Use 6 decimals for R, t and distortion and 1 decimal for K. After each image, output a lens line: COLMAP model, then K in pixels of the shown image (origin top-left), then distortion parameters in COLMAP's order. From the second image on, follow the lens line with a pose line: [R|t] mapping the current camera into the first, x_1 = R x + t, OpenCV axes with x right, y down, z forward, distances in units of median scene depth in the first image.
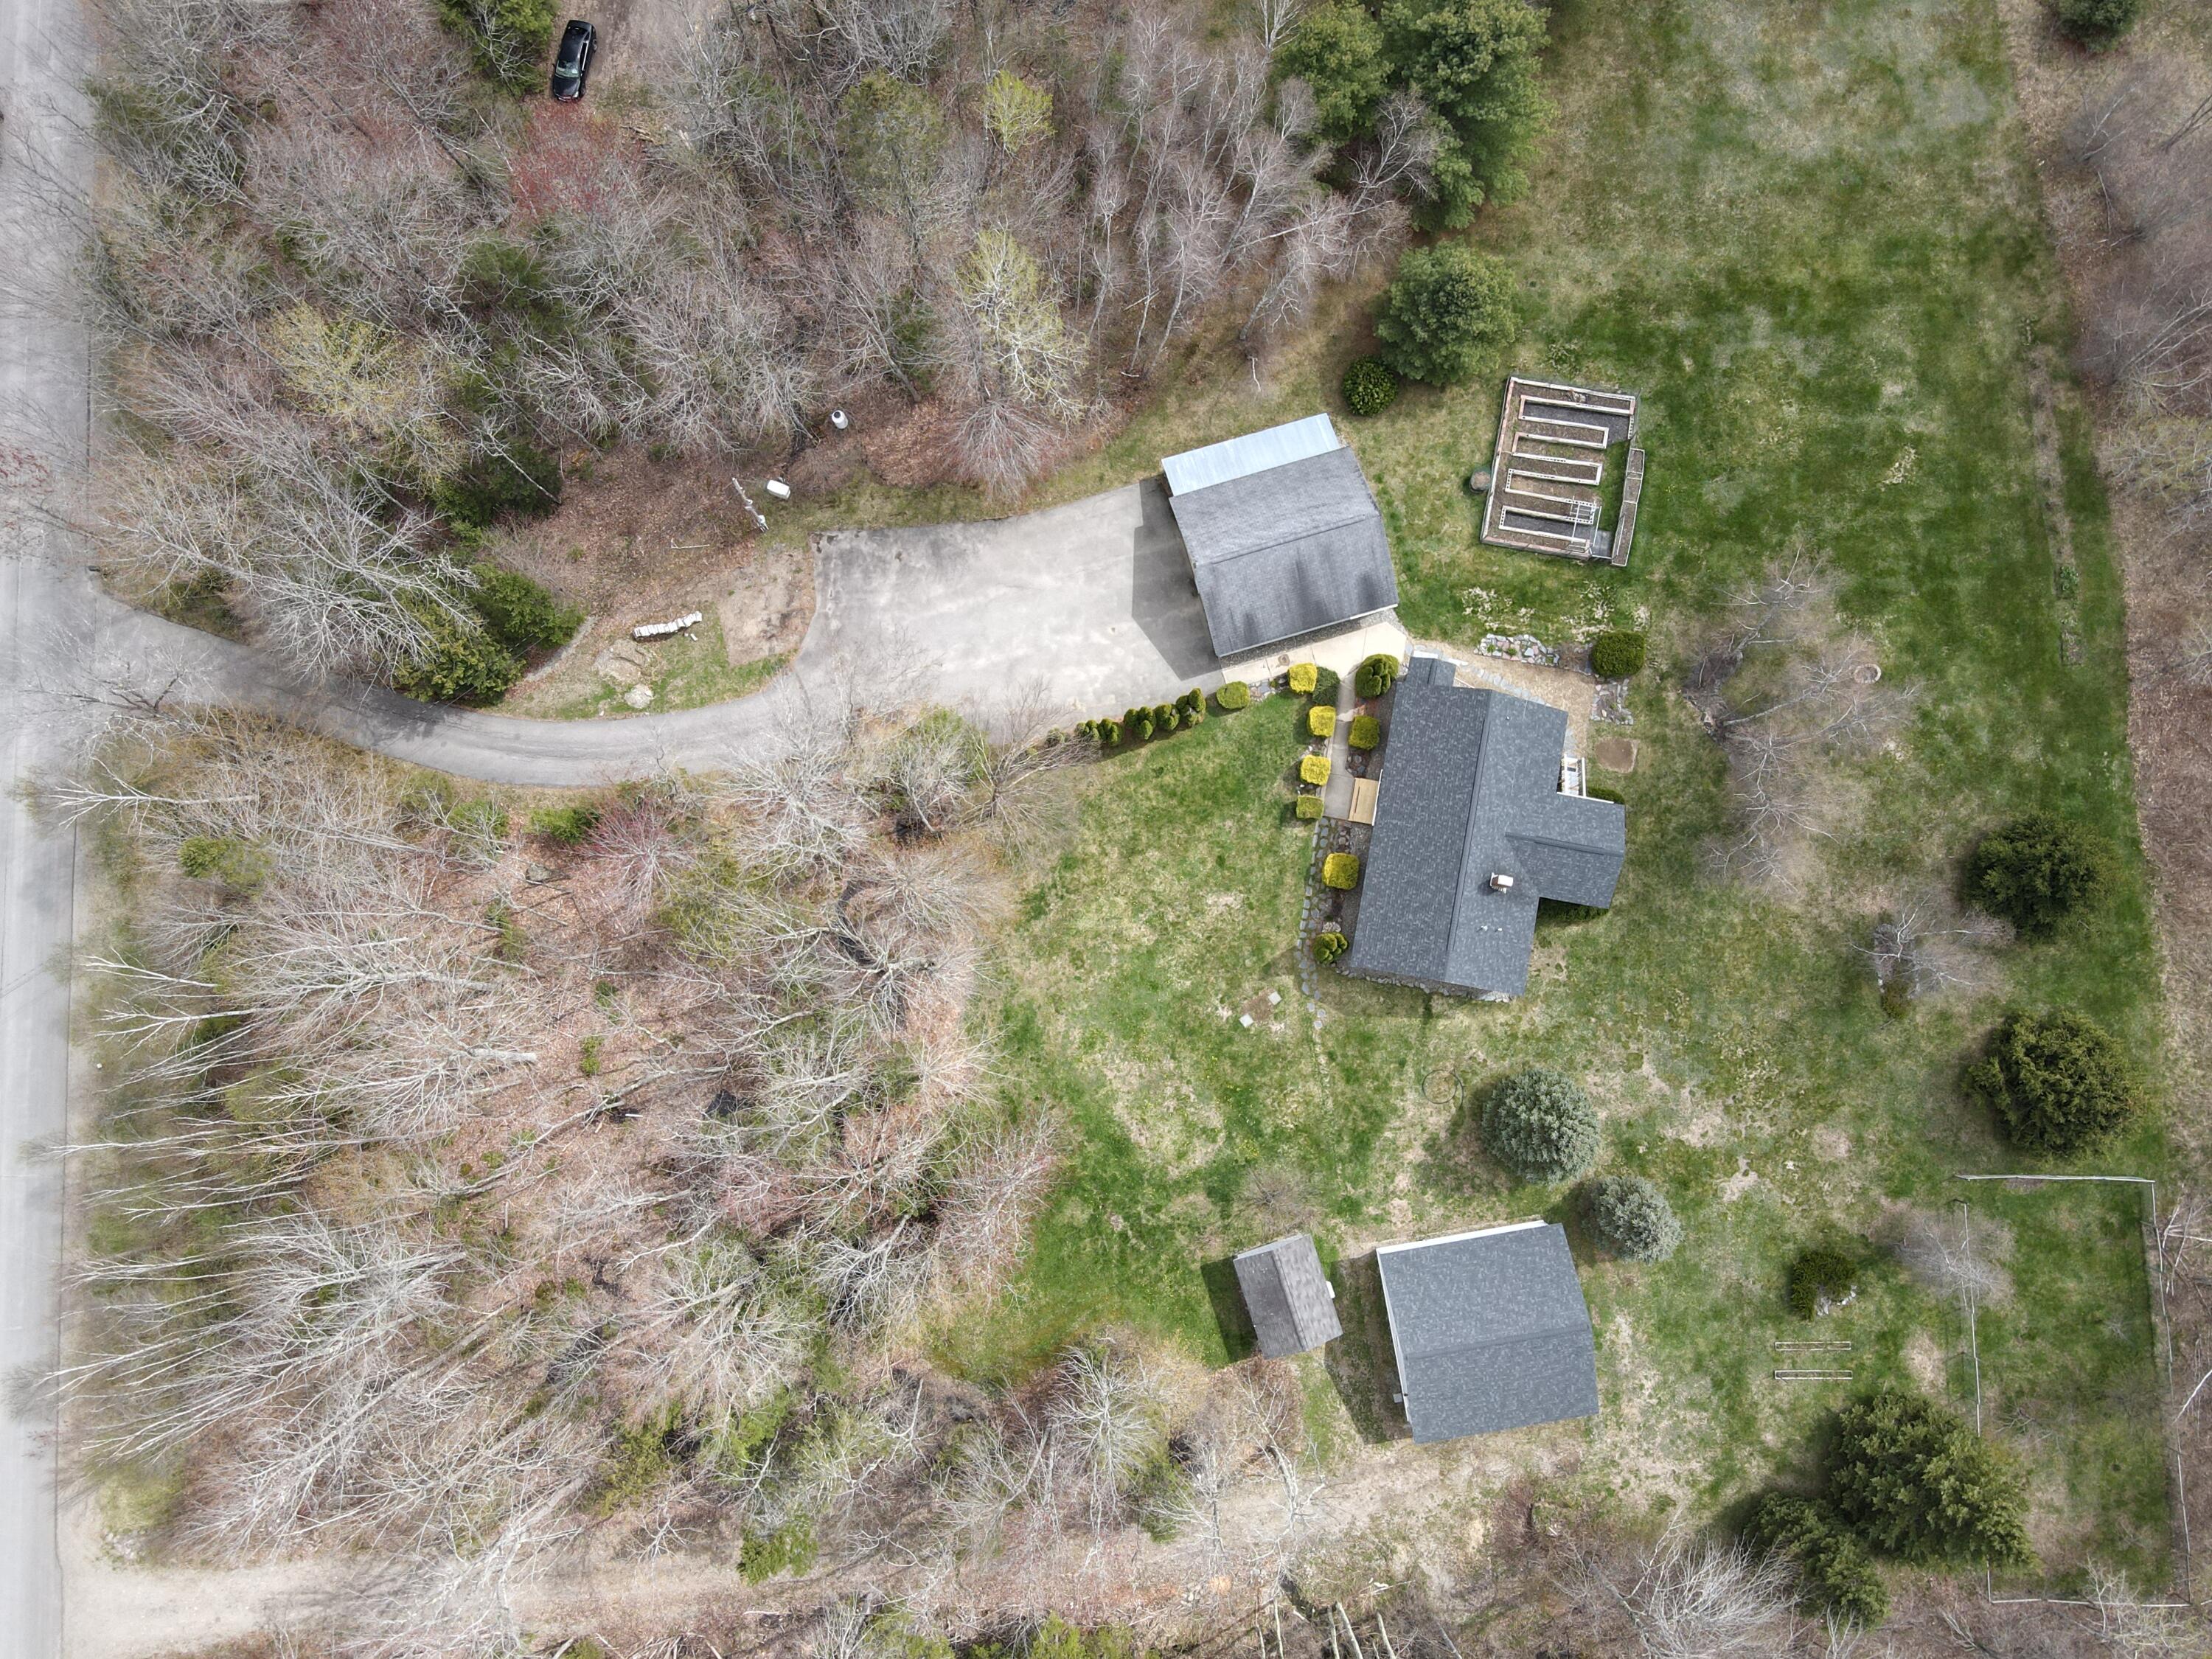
lens RADIAL K [[1567.6, 0, 1106.0], [0, 1567.6, 829.5], [0, 0, 1]] dist [-0.019351, 0.053038]
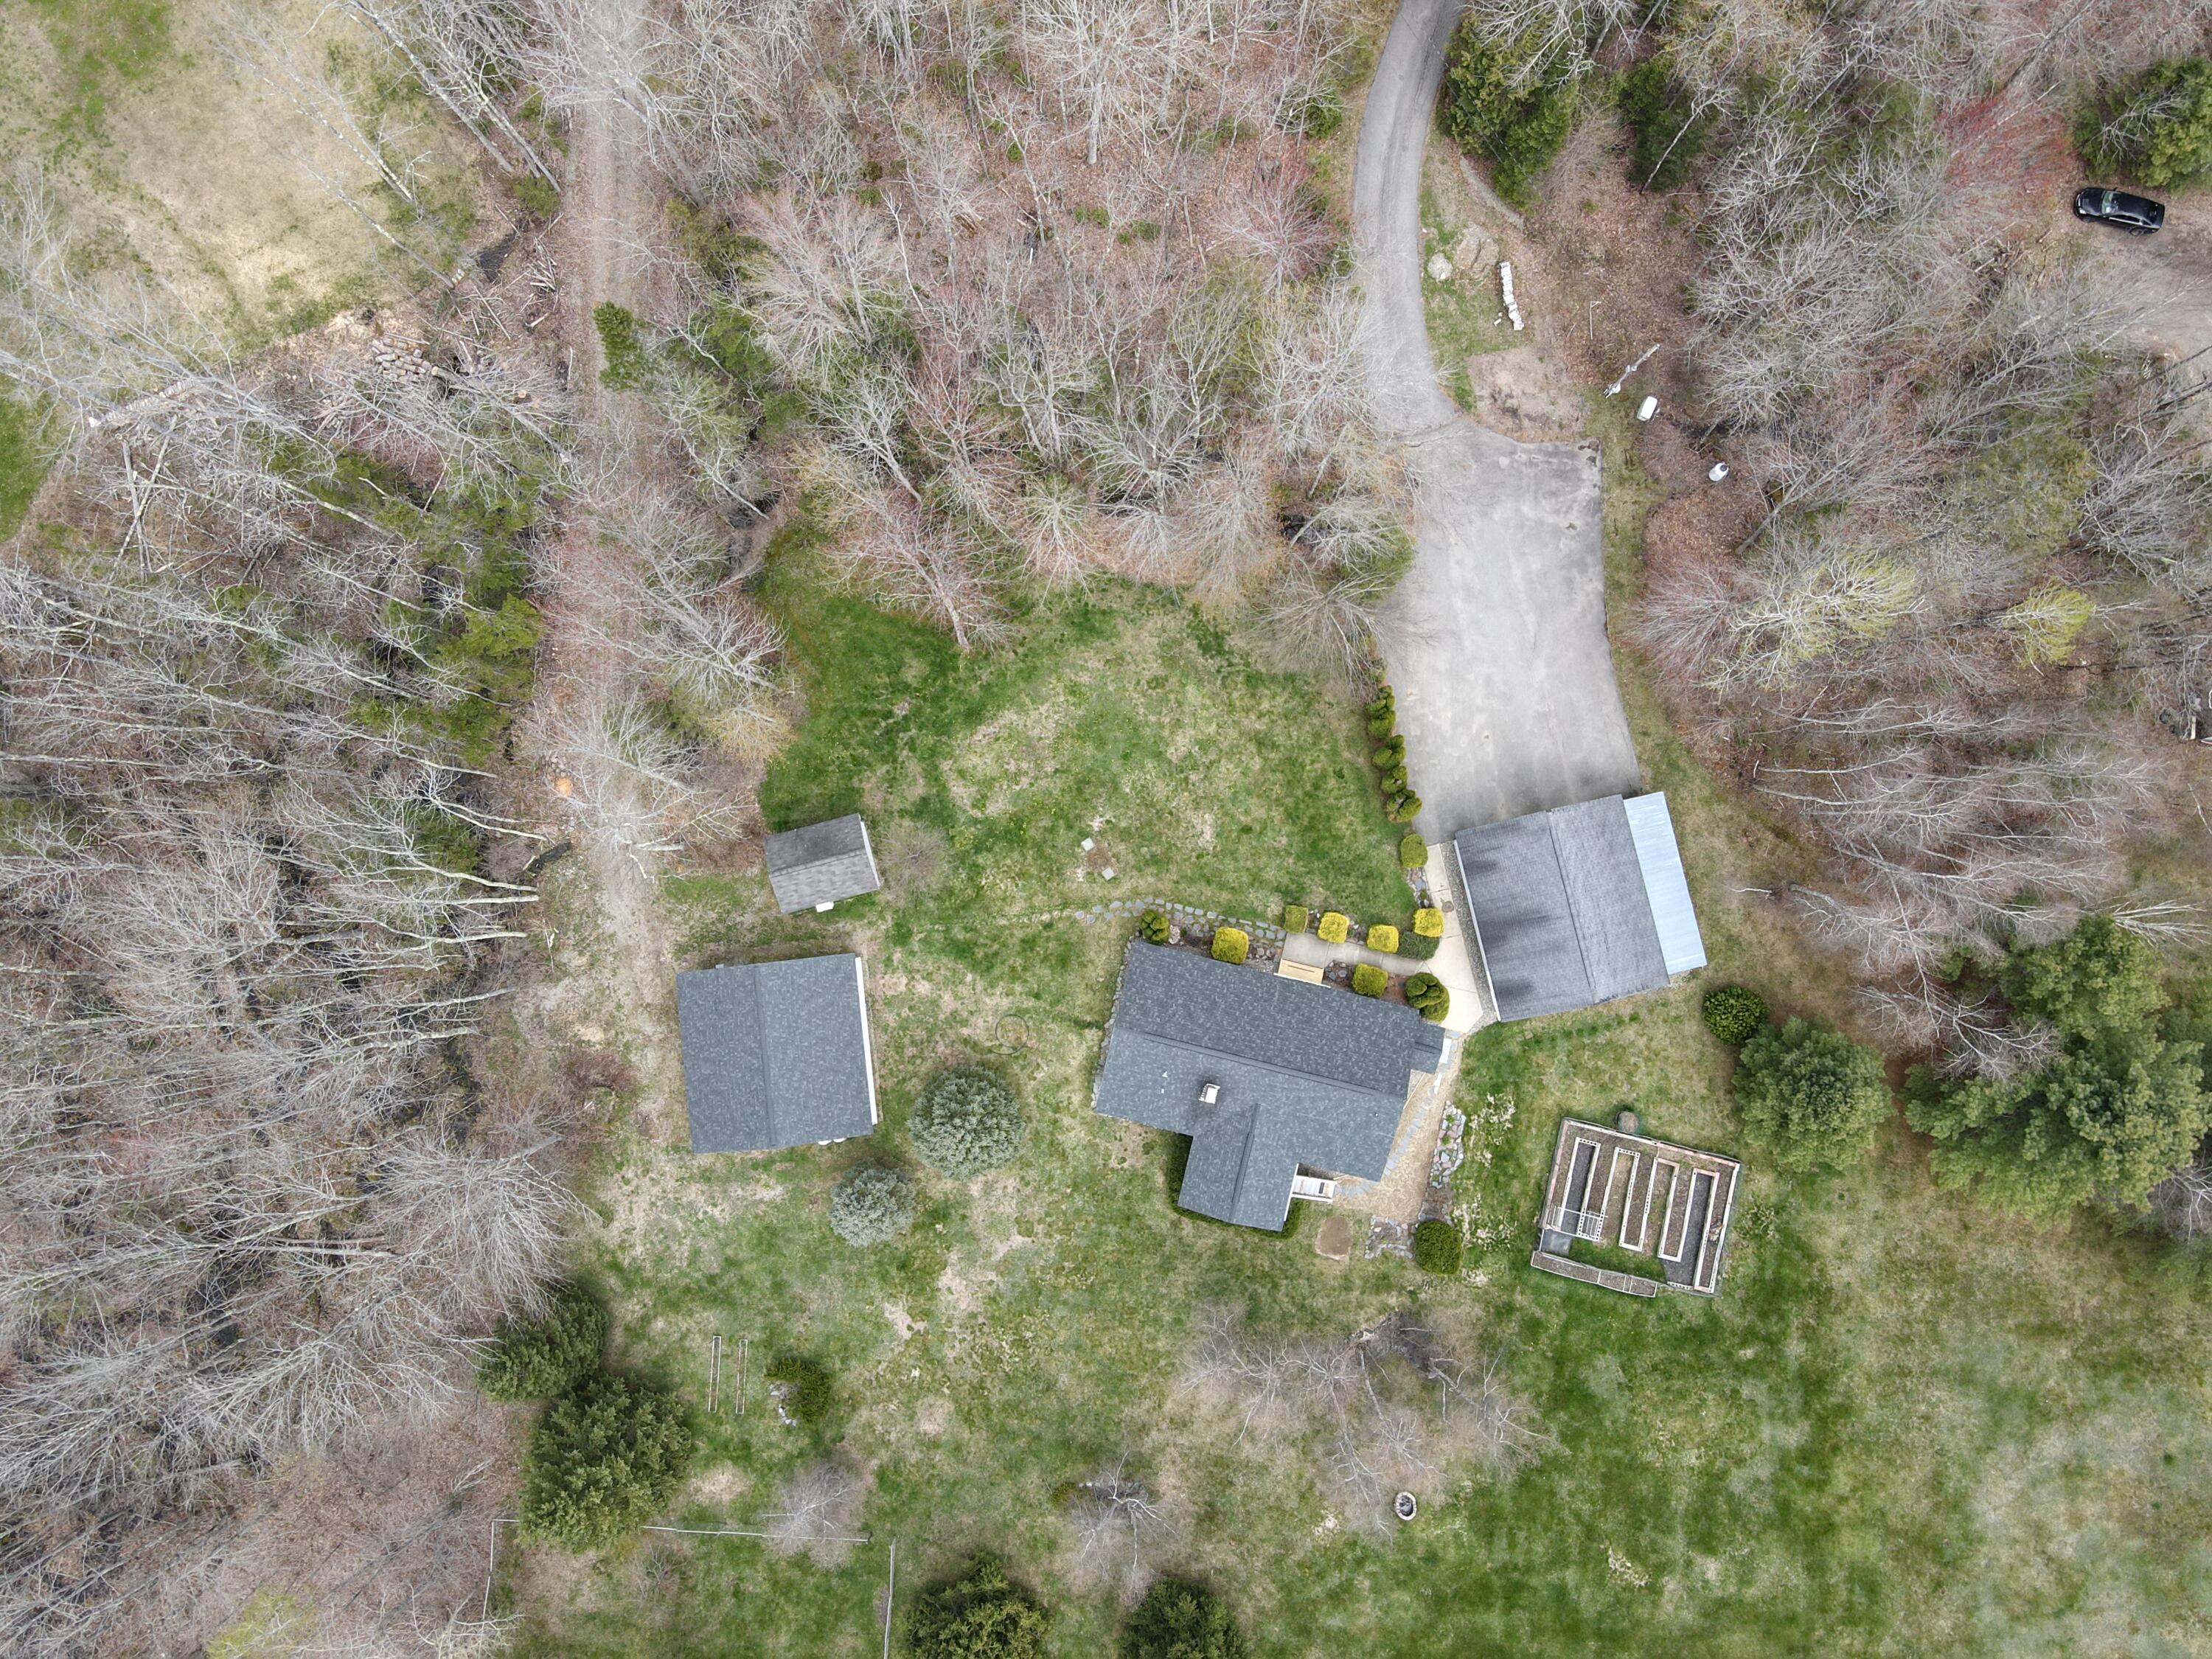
lens RADIAL K [[1555.5, 0, 1106.0], [0, 1555.5, 829.5], [0, 0, 1]] dist [-0.005591, 0.018920]
pose [[-0.056246, 0.997098, -0.051295, 0.130297], [-0.990892, -0.049453, 0.125254, -0.015587], [0.122353, 0.057873, 0.990798, 0.001226]]
